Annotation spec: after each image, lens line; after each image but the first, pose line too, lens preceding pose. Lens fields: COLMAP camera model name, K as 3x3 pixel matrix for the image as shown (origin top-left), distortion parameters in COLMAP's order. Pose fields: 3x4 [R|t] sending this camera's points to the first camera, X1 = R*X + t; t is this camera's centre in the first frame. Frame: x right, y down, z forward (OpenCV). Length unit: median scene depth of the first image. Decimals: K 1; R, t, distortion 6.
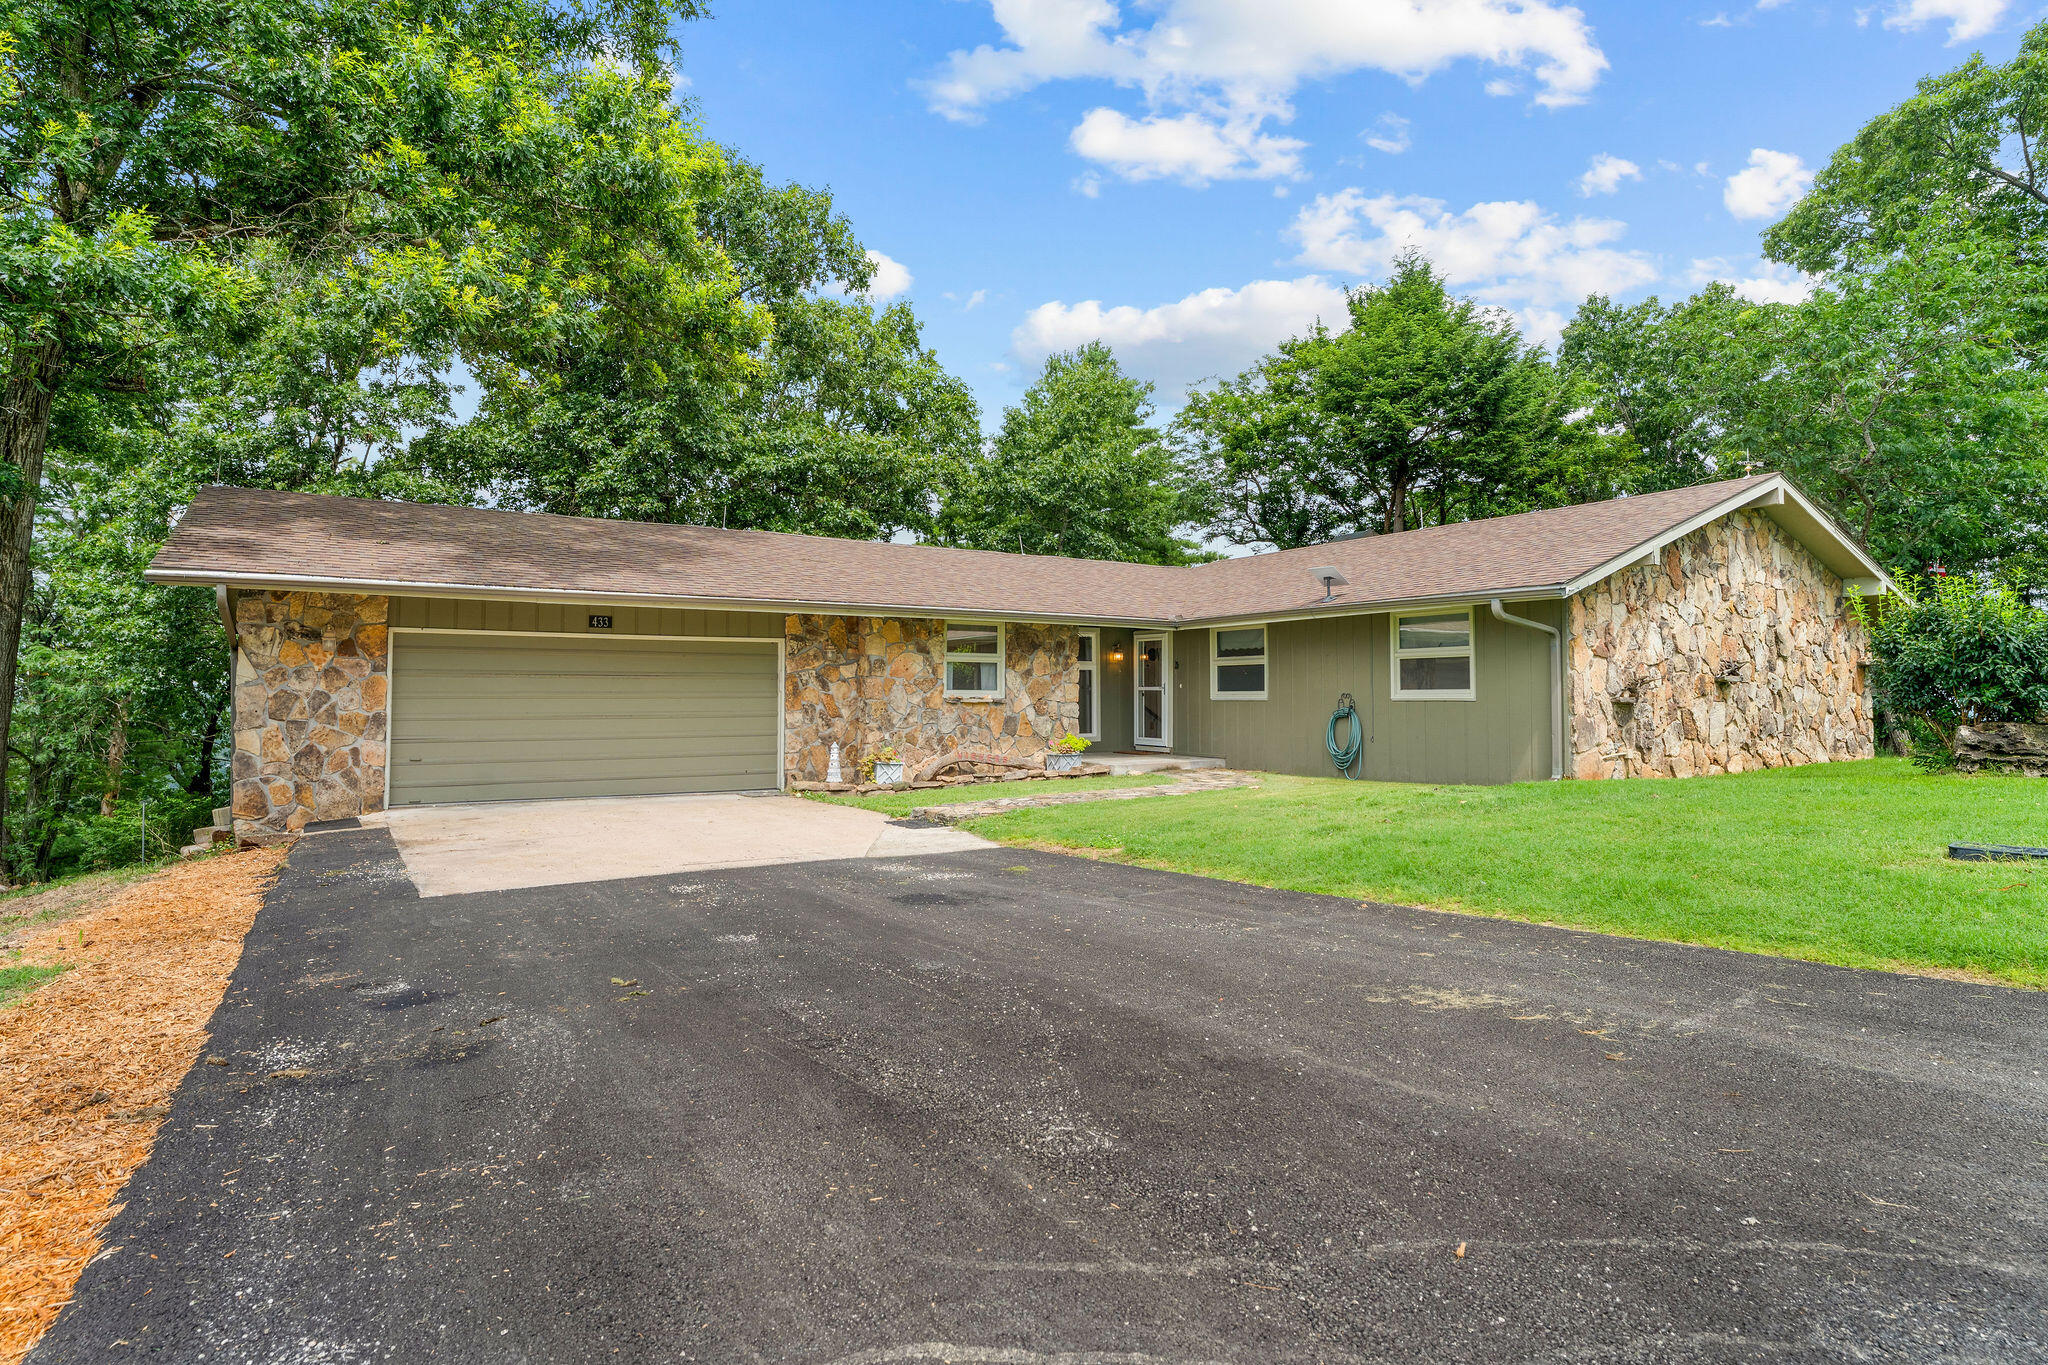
lens RADIAL K [[1065.6, 0, 1024.0], [0, 1065.6, 682.5], [0, 0, 1]] dist [-0.104657, -0.000129]
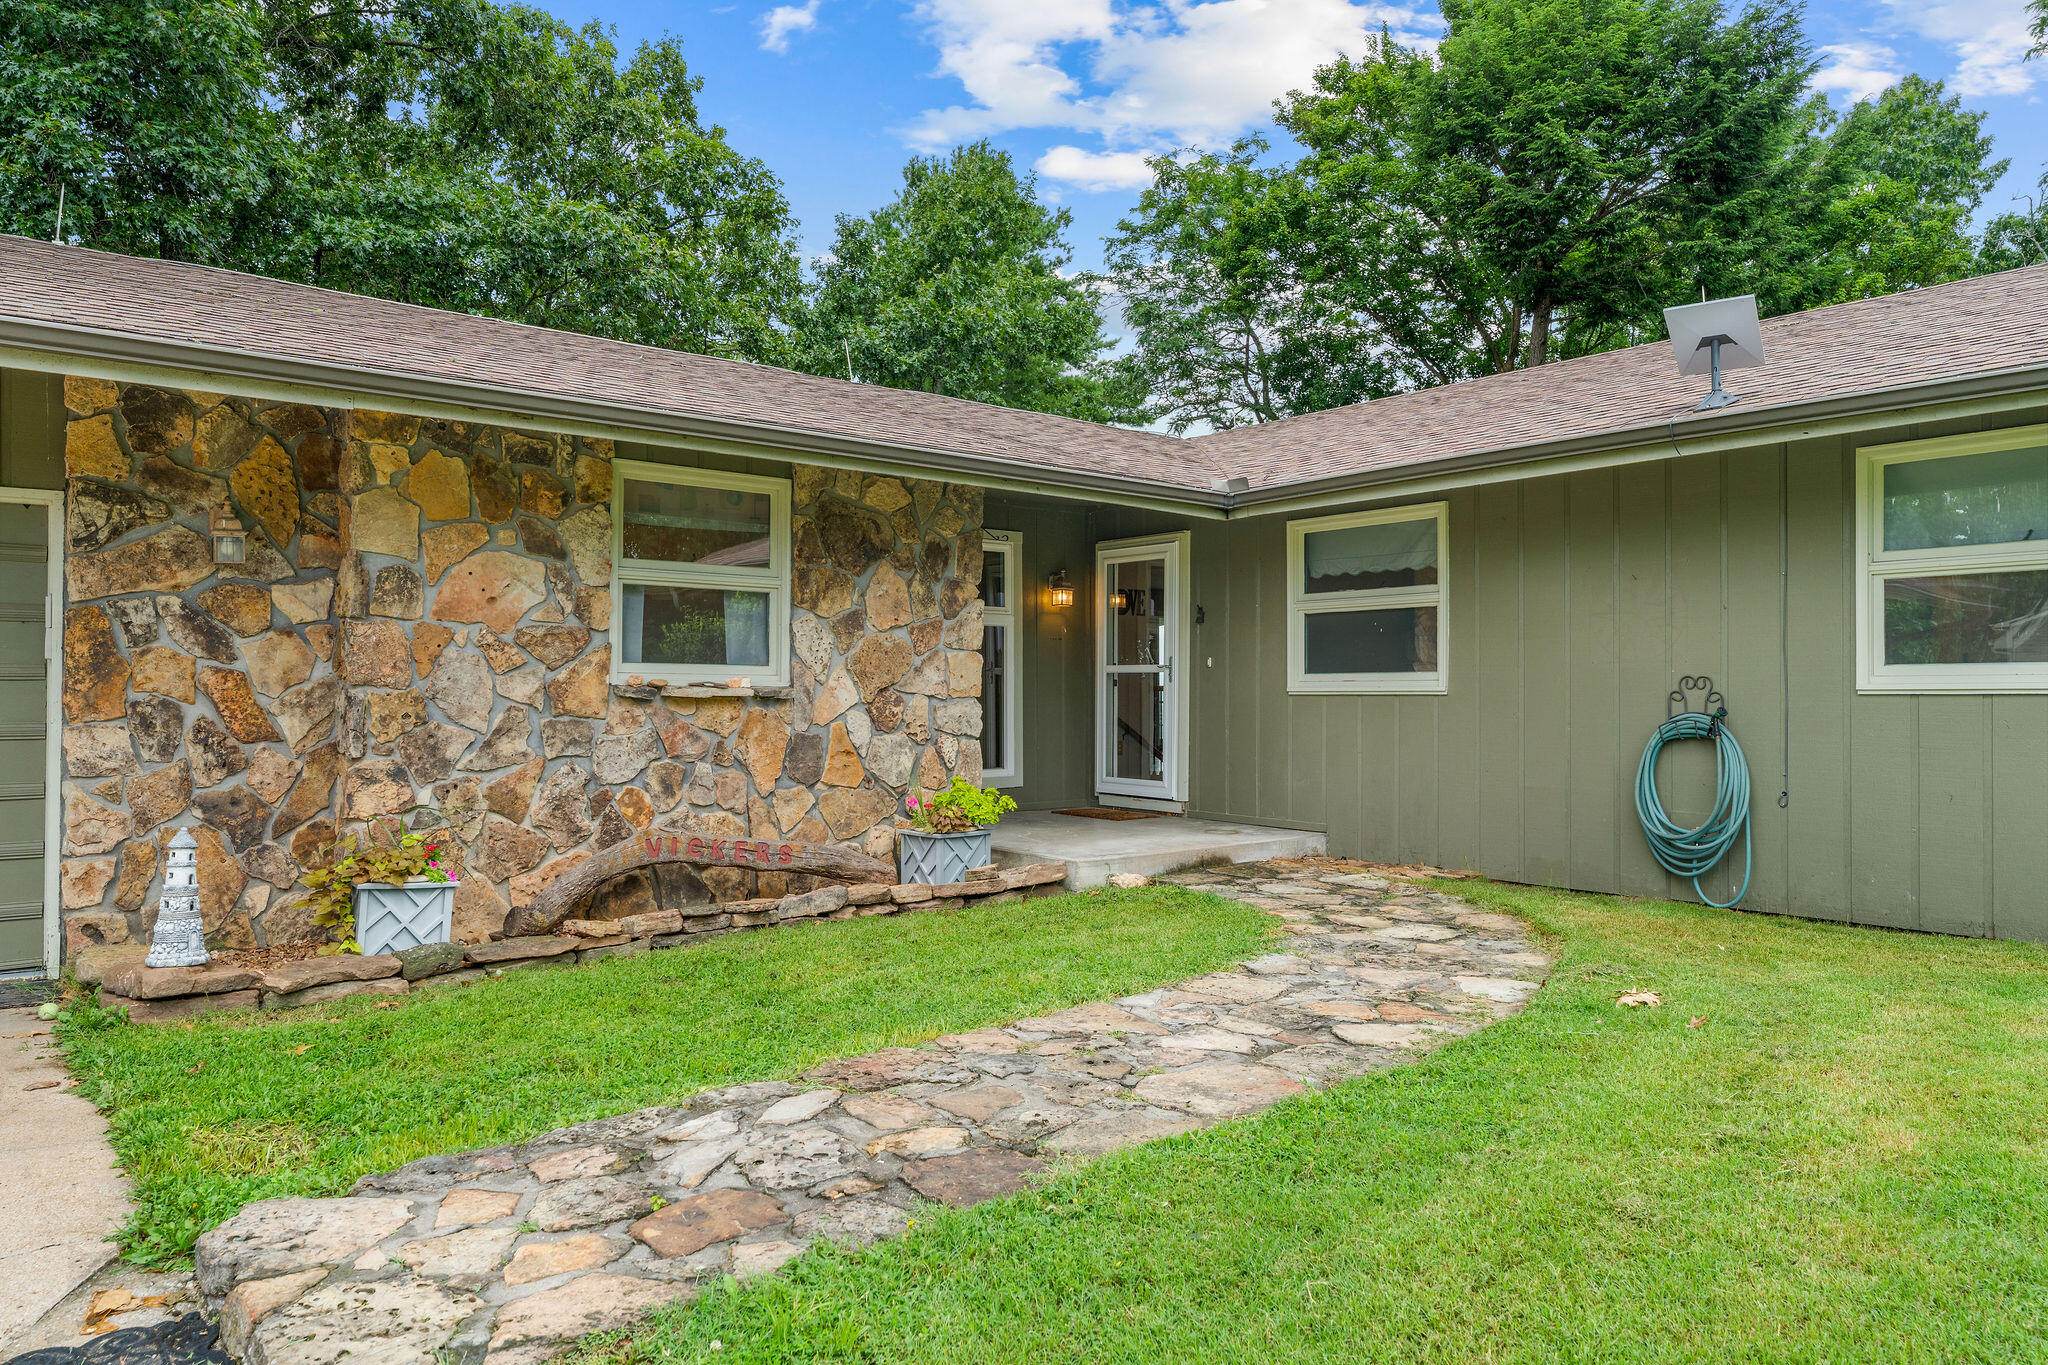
lens RADIAL K [[1402.8, 0, 1024.0], [0, 1402.8, 682.5], [0, 0, 1]] dist [0.000588, -0.000452]
pose [[0.994325, 0.003433, 0.106326, 0.011358], [-0.003883, 0.999984, 0.004029, 0.010681], [-0.106311, -0.004419, 0.994323, 0.482658]]
